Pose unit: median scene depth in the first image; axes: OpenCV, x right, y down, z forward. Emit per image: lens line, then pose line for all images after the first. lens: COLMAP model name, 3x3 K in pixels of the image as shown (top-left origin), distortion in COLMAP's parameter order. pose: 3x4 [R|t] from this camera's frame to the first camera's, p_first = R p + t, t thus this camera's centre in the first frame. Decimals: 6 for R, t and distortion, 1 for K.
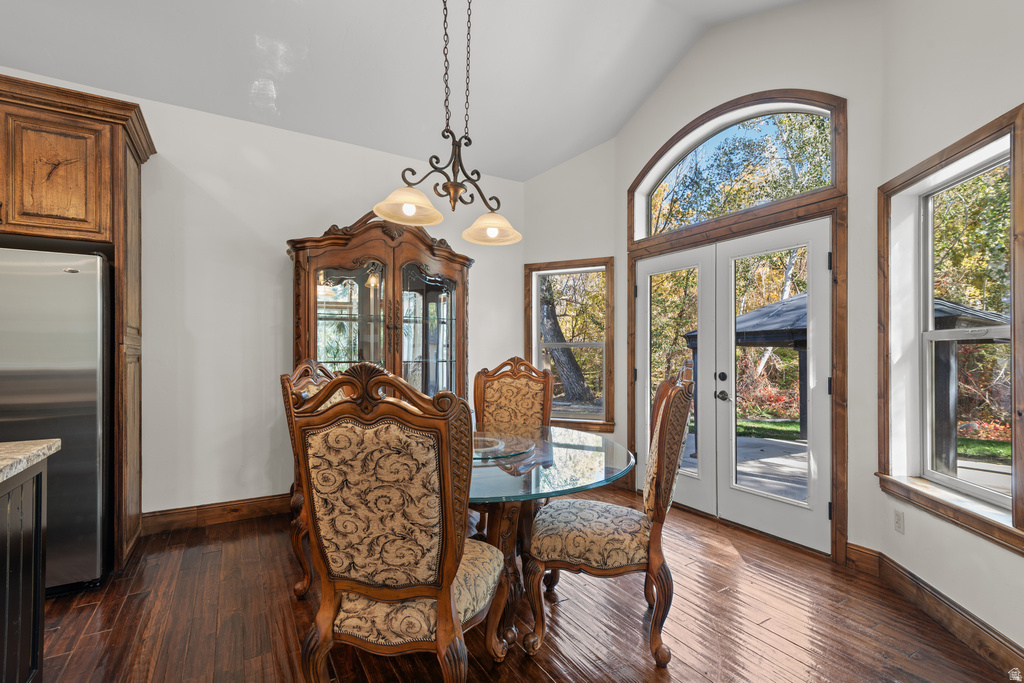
lens RADIAL K [[462.3, 0, 503.2], [0, 462.3, 351.7], [0, 0, 1]] dist [0.013023, -0.003496]
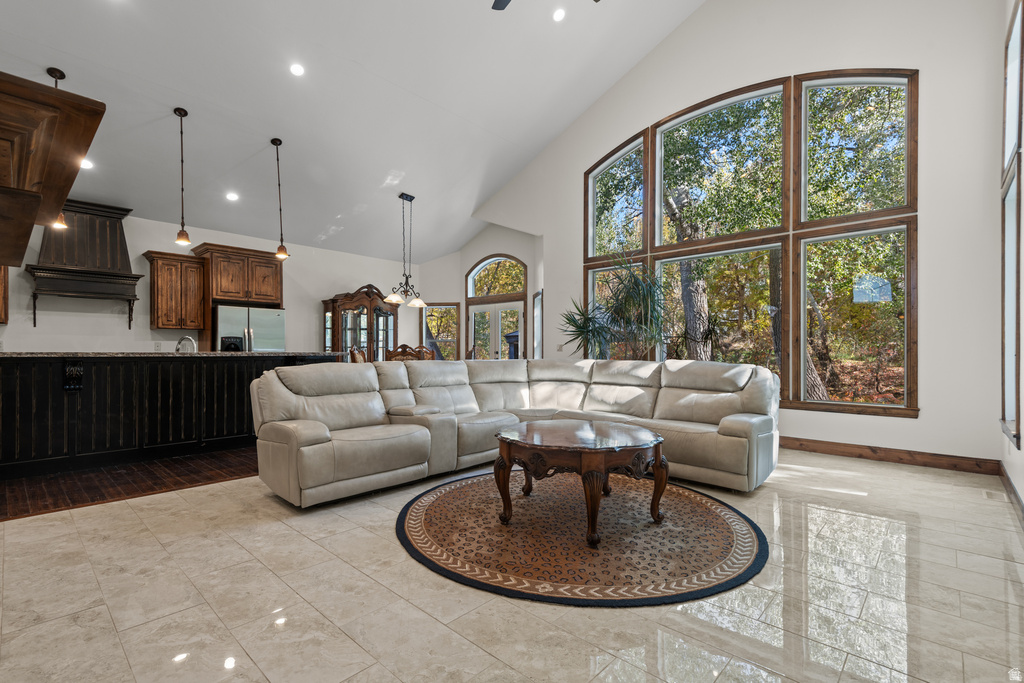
lens RADIAL K [[462.3, 0, 506.7], [0, 462.3, 354.1], [0, 0, 1]] dist [0.013023, -0.003496]
pose [[0.955416, -0.000903, 0.295263, -0.358016], [-0.003423, 0.999894, 0.014134, 0.029231], [-0.295244, -0.014515, 0.955311, -2.093565]]
